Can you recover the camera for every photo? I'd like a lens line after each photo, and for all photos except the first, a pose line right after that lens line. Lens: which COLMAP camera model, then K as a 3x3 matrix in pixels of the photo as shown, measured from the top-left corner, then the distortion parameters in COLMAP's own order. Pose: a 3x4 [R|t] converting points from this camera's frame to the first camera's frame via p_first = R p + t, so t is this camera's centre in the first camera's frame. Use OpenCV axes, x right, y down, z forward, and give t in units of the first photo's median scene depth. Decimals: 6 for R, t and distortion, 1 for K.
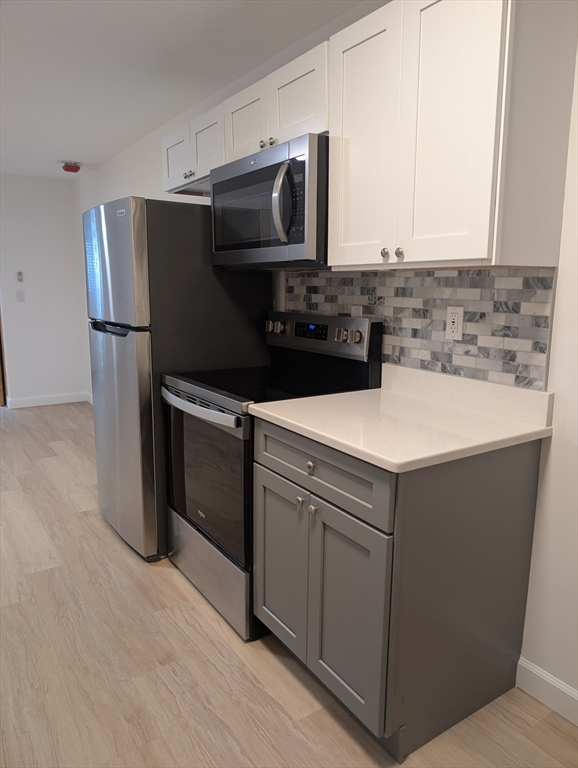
lens RADIAL K [[552.8, 0, 298.6], [0, 552.8, 389.6], [0, 0, 1]] dist [0.006688, 0.001125]
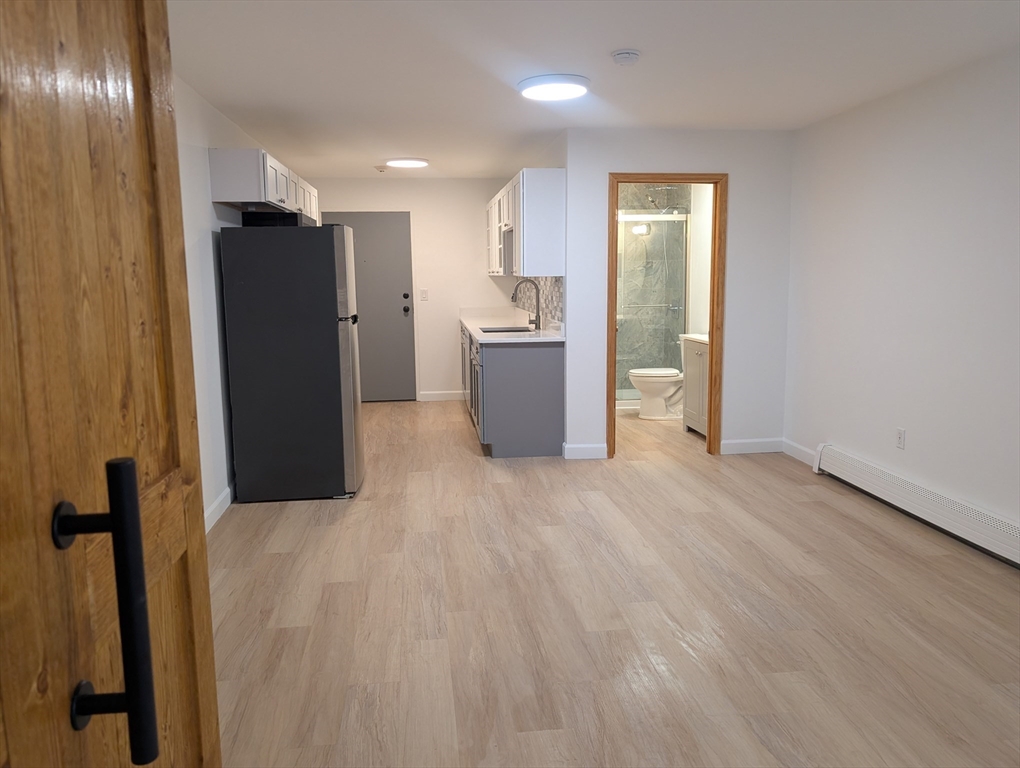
lens RADIAL K [[741.0, 0, 505.6], [0, 741.0, 373.5], [0, 0, 1]] dist [0.015380, -0.003236]
pose [[-0.883174, -0.057854, 0.465464, -1.797947], [0.093414, 0.950790, 0.295420, -0.573623], [-0.459649, 0.304388, -0.834308, 2.823333]]
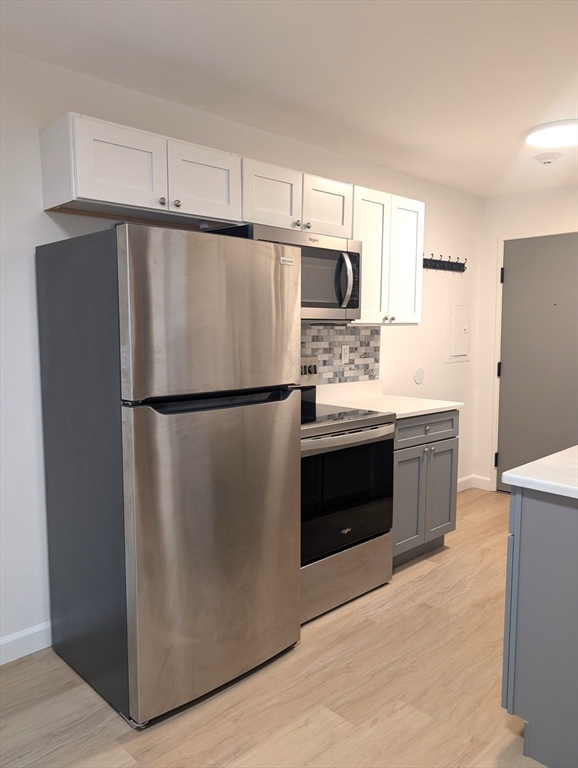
lens RADIAL K [[582.4, 0, 298.4], [0, 582.4, 384.8], [0, 0, 1]] dist [0.006823, -0.001057]
pose [[-0.172428, -0.108352, 0.979045, -1.333230], [0.177044, 0.974336, 0.139012, -0.265638], [-0.968981, 0.197304, -0.148820, 1.221278]]
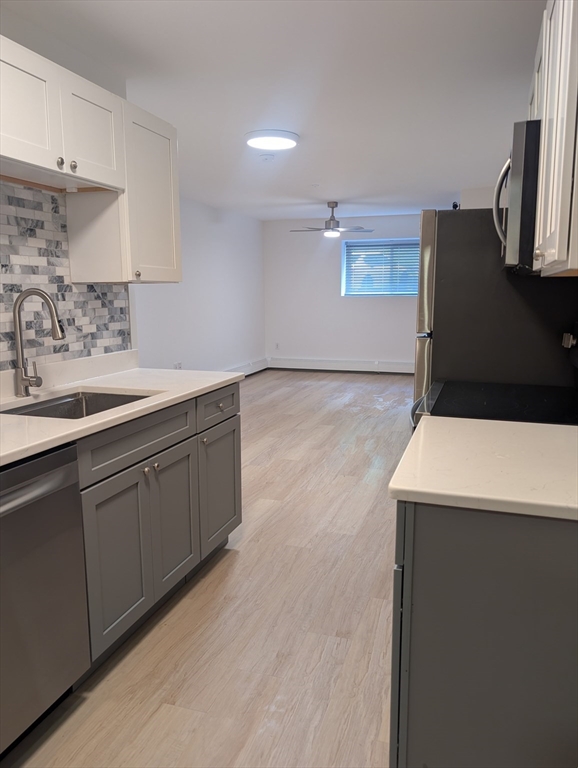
lens RADIAL K [[582.4, 0, 298.4], [0, 582.4, 384.8], [0, 0, 1]] dist [0.006823, -0.001057]
pose [[0.612047, 0.119754, -0.781702, 0.474987], [-0.138475, 0.989425, 0.043156, -0.033202], [0.778603, 0.081833, 0.622158, 0.149022]]
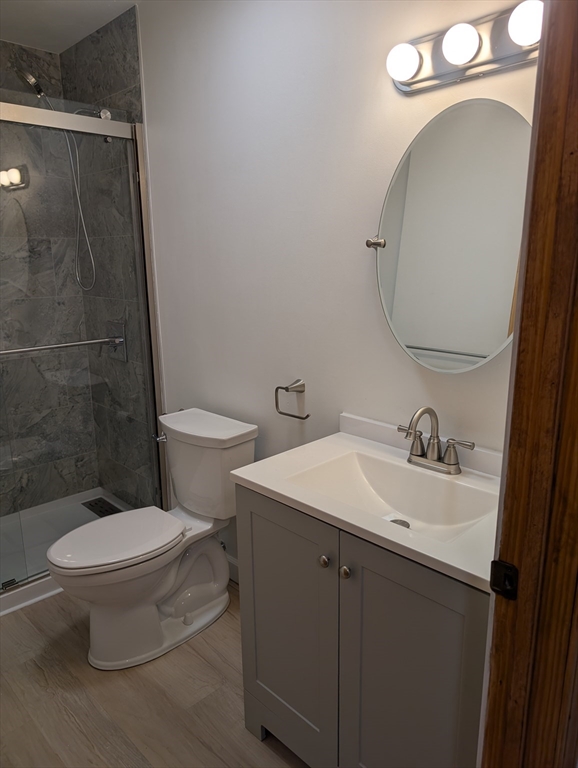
lens RADIAL K [[551.6, 0, 299.5], [0, 551.6, 386.2], [0, 0, 1]] dist [0.009916, -0.010661]
pose [[-0.983763, 0.043507, -0.174118, -1.038887], [-0.030180, 0.916253, 0.399461, -0.169816], [0.176916, 0.398230, -0.900063, 0.667077]]
